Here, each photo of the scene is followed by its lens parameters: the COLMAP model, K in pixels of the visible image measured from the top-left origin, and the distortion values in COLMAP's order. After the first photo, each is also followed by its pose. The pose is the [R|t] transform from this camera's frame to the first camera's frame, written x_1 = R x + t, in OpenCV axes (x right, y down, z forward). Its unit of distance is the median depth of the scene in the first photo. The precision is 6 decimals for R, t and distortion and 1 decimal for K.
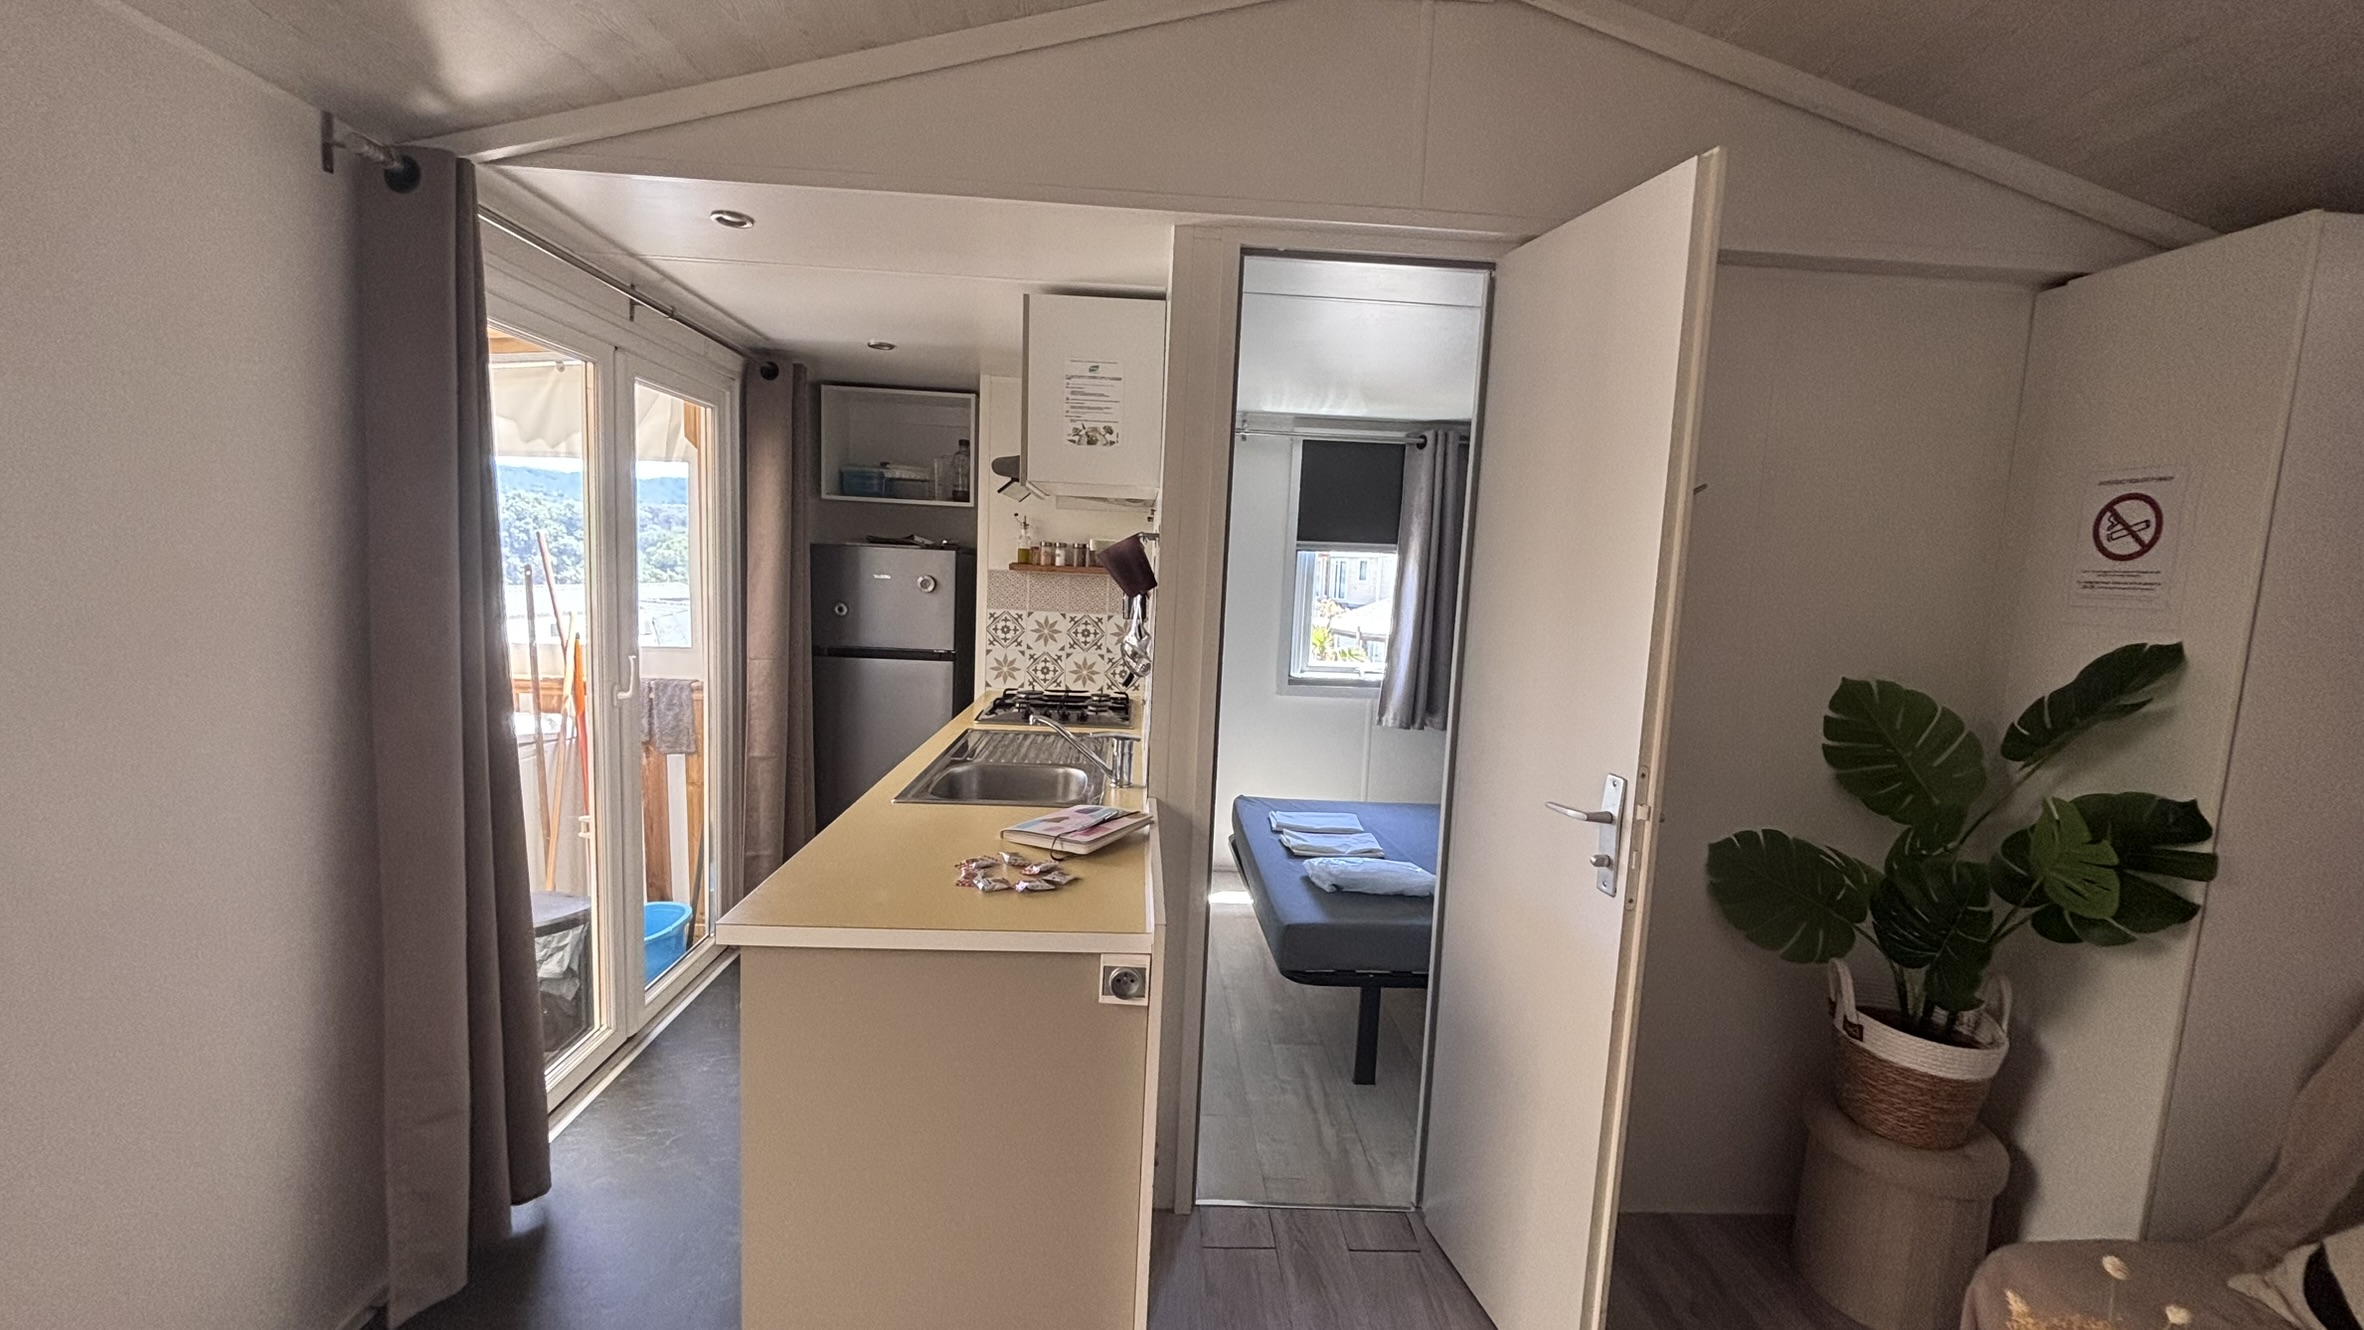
lens RADIAL K [[945.7, 0, 1182.0], [0, 945.7, 665.0], [0, 0, 1]] dist [0.001917, 0.000376]
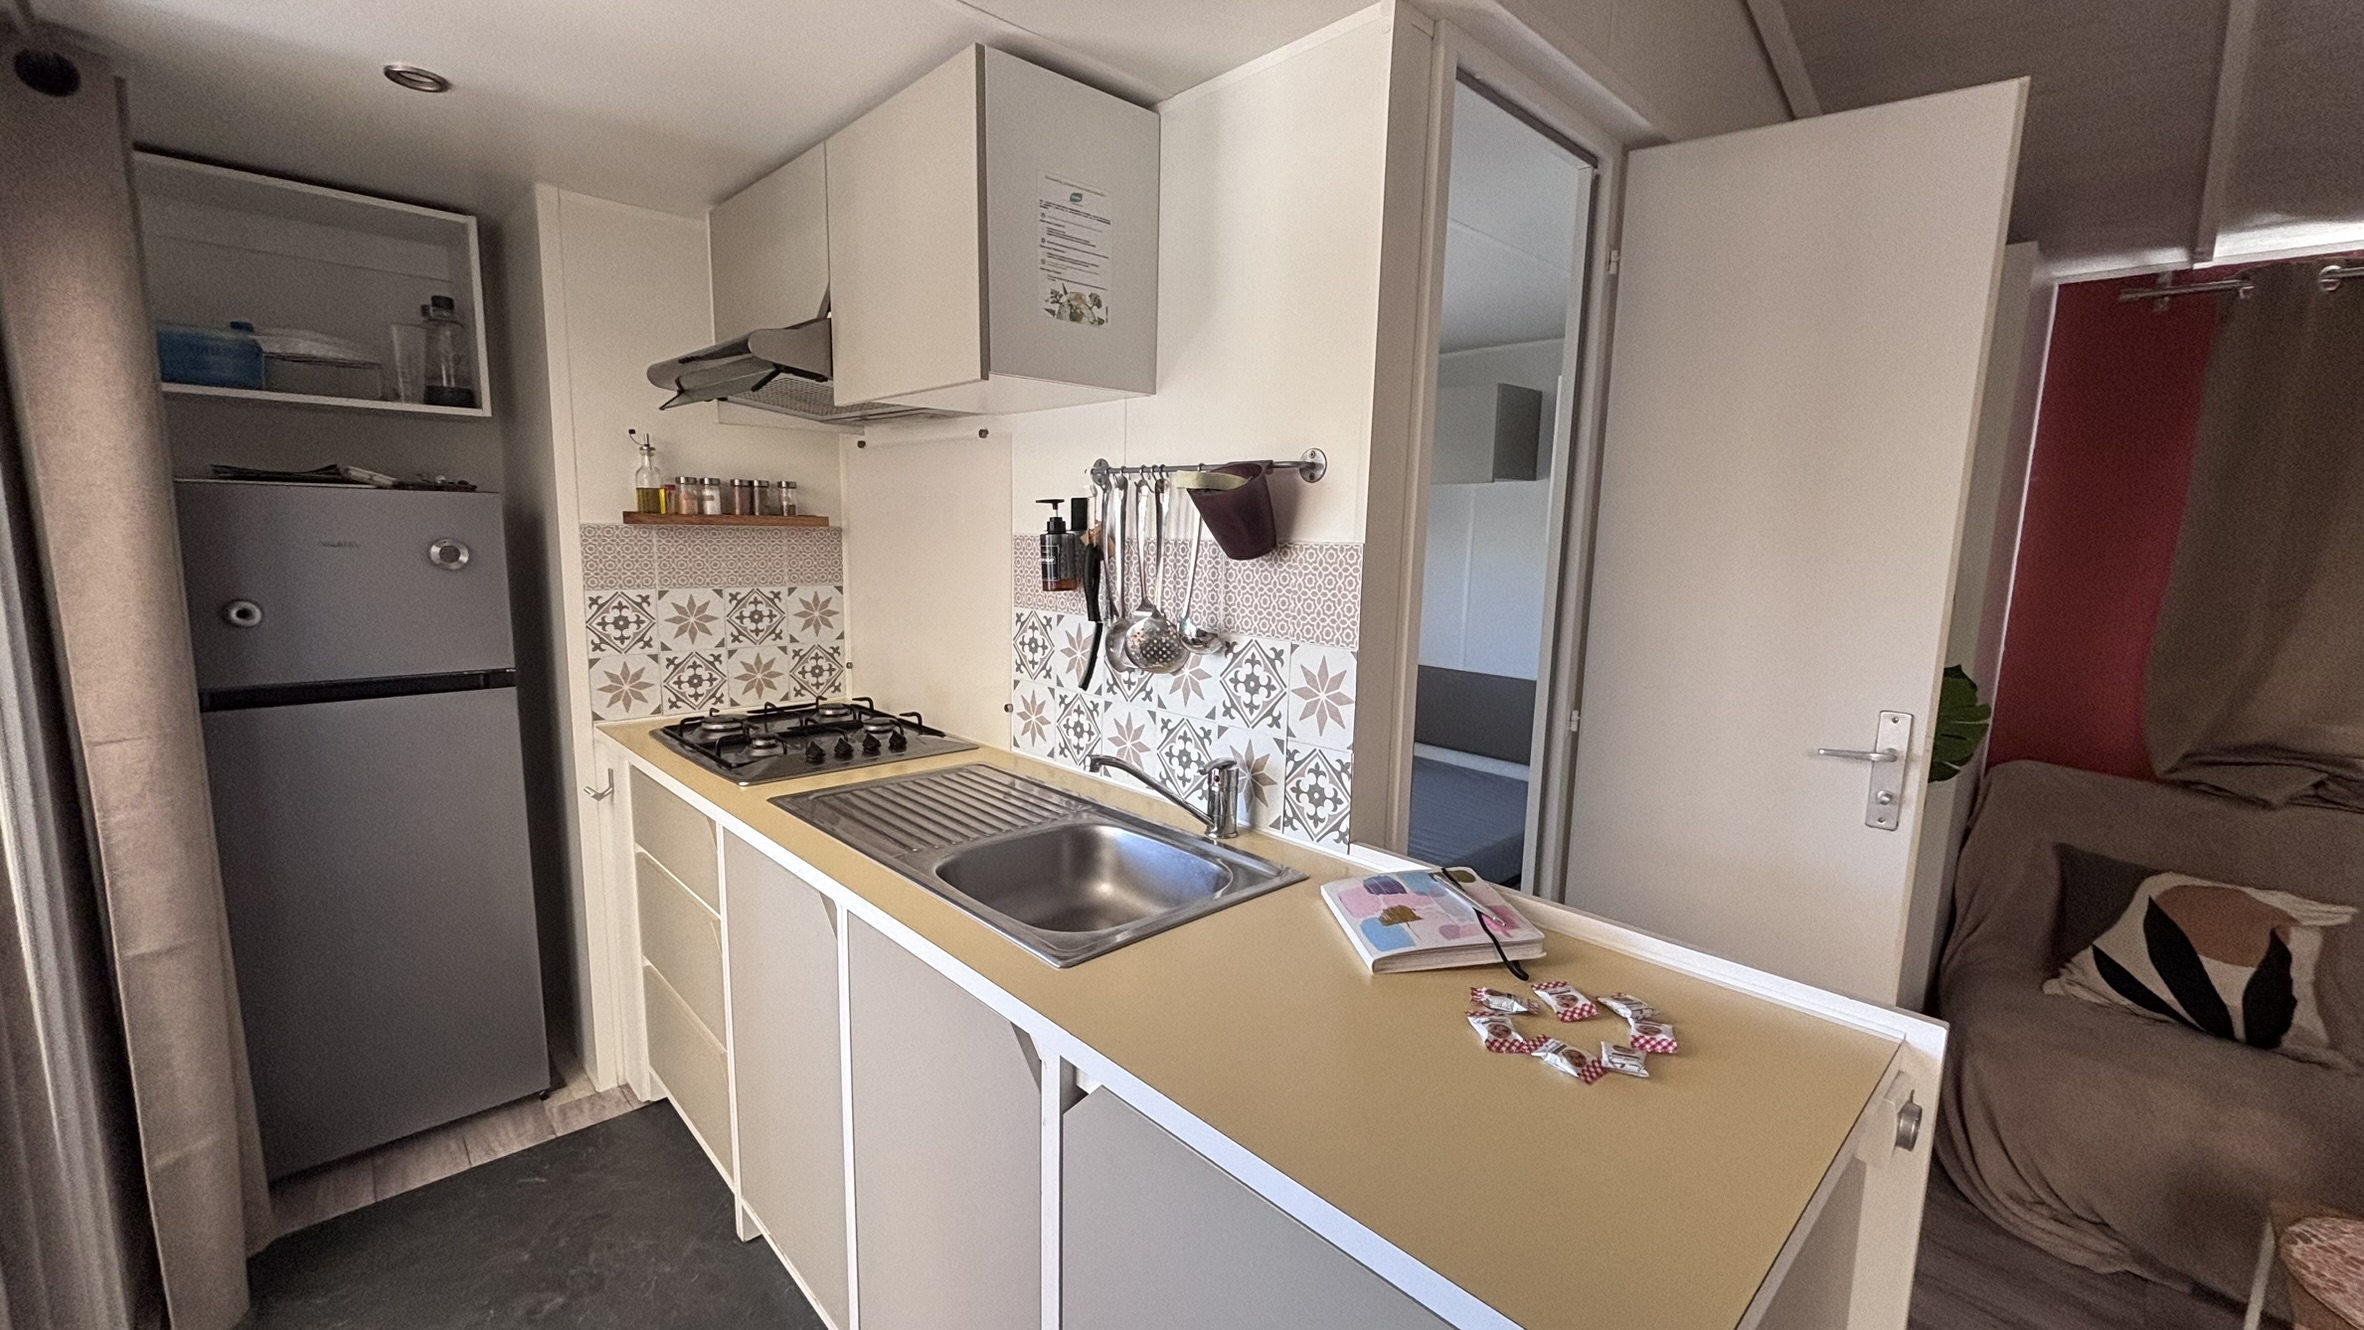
lens RADIAL K [[960.7, 0, 1174.3], [0, 960.7, 664.3], [0, 0, 1]] dist [-0.010439, 0.000056]
pose [[0.754875, -0.122146, 0.644394, -0.320107], [0.083605, 0.992411, 0.090174, -0.037035], [-0.650518, -0.014195, 0.759358, 0.304094]]
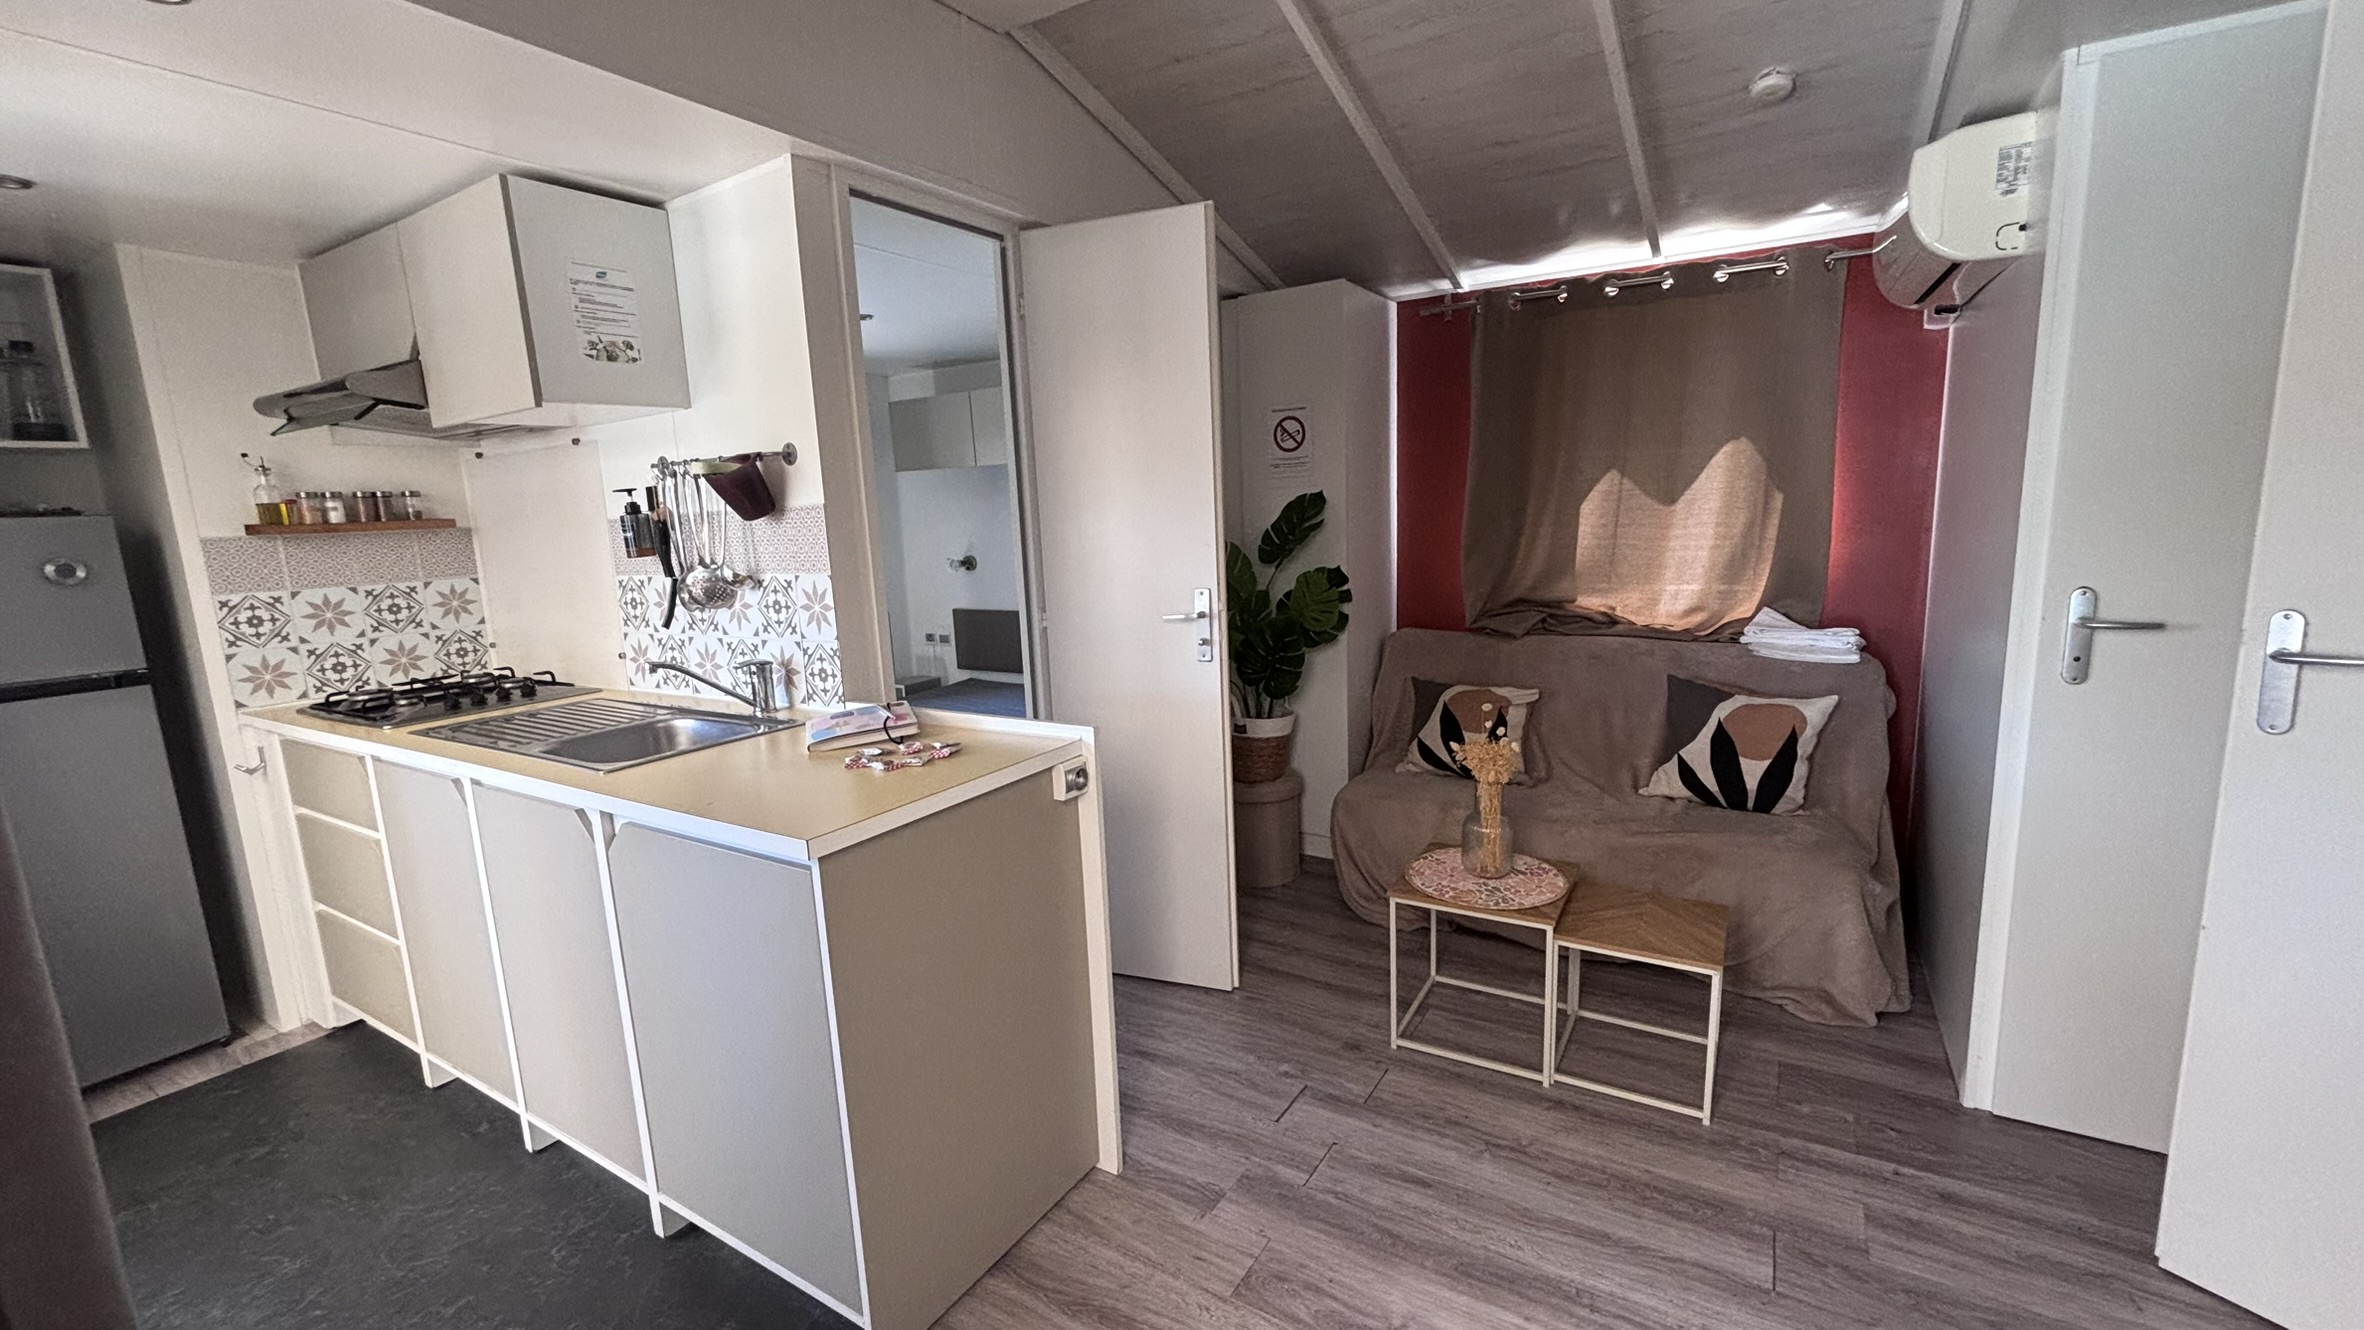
lens RADIAL K [[958.8, 0, 1182.0], [0, 958.8, 665.0], [0, 0, 1]] dist [-0.001801, 0.000663]
pose [[0.560866, -0.202906, 0.802657, -0.380029], [0.159223, 0.977840, 0.135932, 0.006861], [-0.812451, 0.051561, 0.580745, 0.032633]]
